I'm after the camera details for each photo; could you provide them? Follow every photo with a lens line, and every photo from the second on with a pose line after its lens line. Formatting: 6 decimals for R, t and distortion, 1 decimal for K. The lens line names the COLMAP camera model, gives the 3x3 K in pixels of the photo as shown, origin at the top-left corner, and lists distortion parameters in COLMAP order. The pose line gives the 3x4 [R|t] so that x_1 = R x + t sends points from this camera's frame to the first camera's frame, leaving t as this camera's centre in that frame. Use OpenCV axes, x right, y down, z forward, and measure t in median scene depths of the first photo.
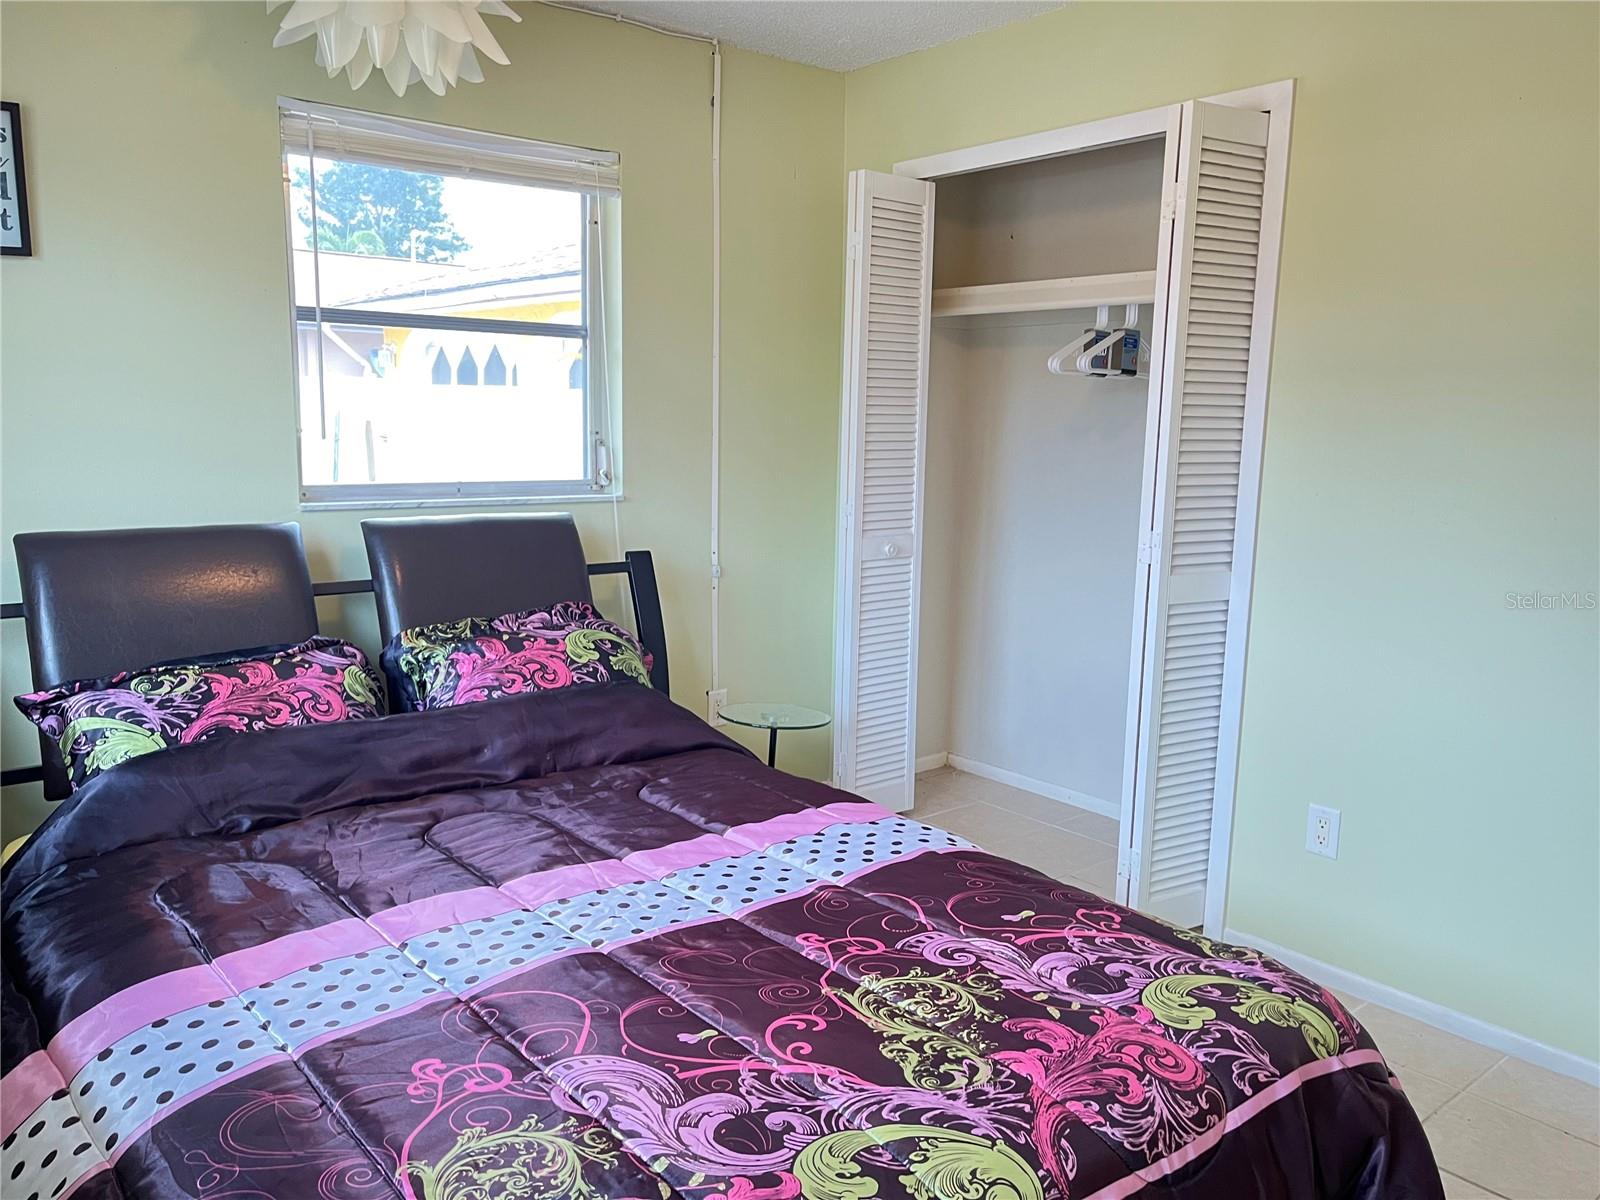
lens RADIAL K [[1228.8, 0, 799.0], [0, 1228.8, 600.2], [0, 0, 1]] dist [0.053945, -0.025178]
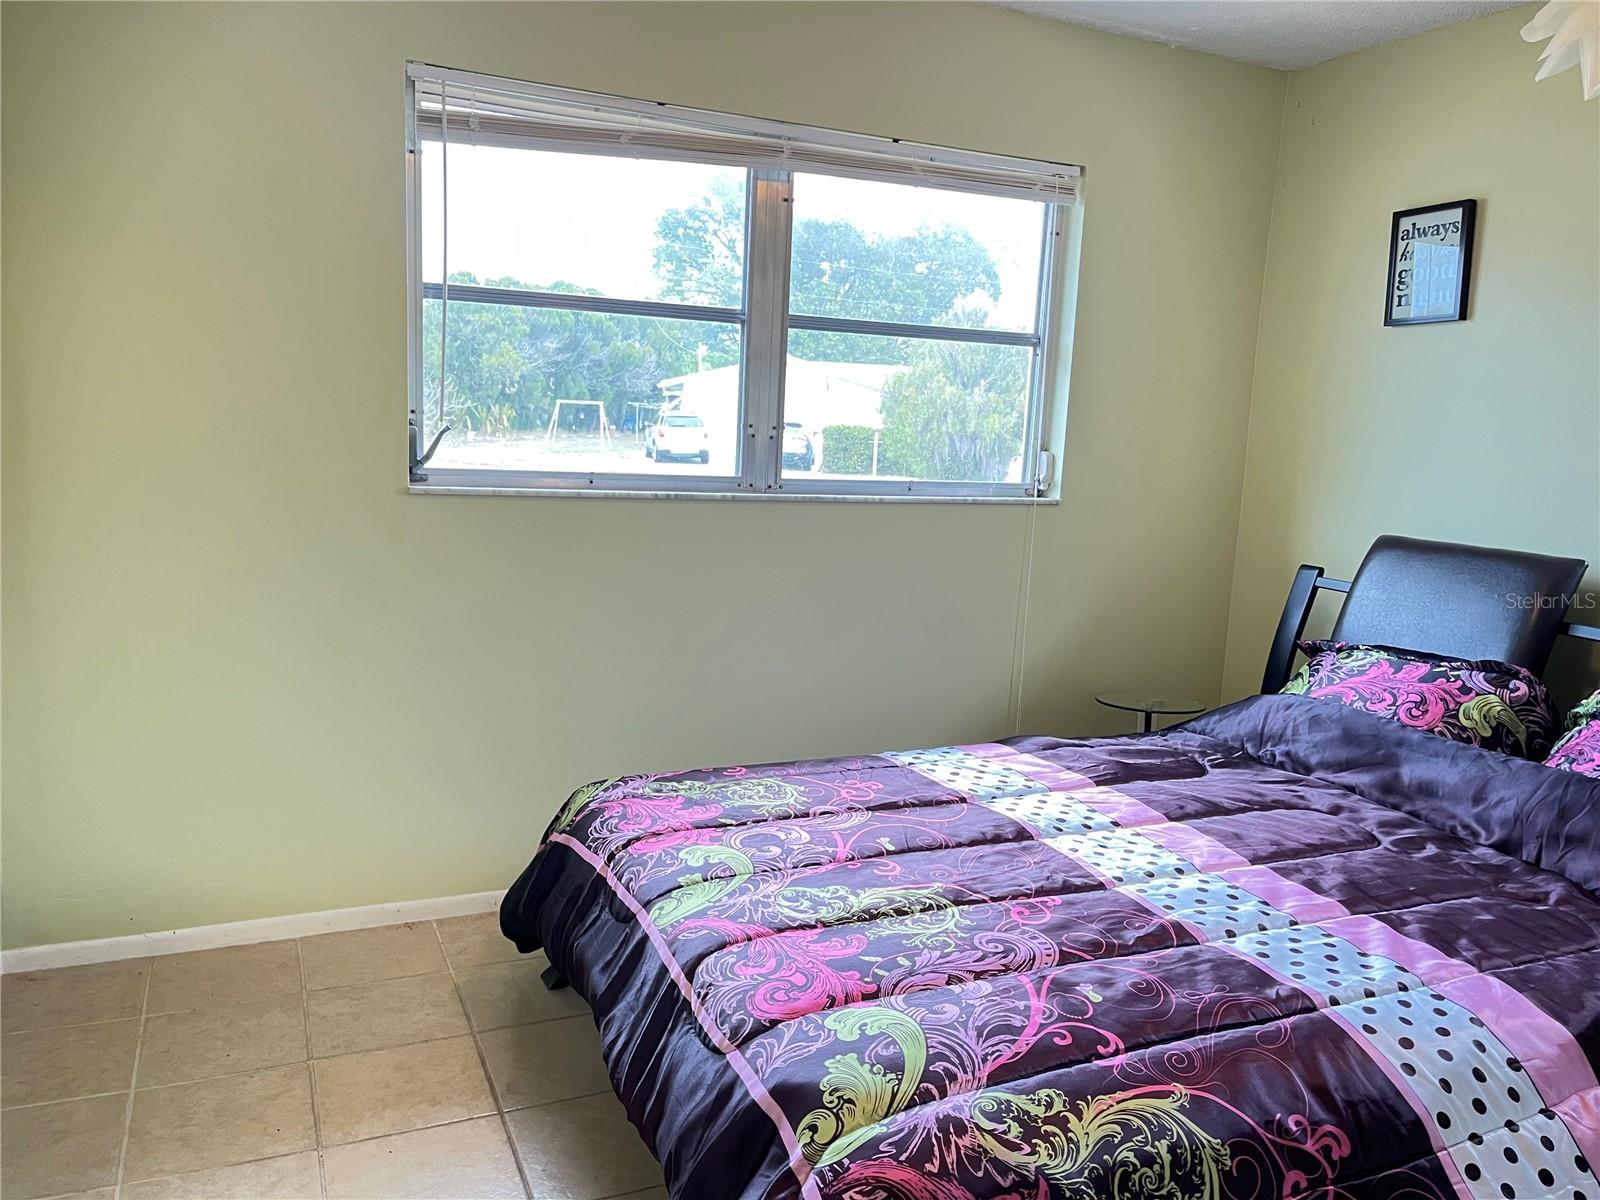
lens RADIAL K [[1228.8, 0, 799.2], [0, 1228.8, 600.1], [0, 0, 1]] dist [0.053945, -0.025178]
pose [[-0.277006, 0.105664, -0.955041, 1.211451], [-0.207524, 0.963898, 0.166836, -0.117253], [0.938191, 0.244408, -0.245078, 1.160598]]
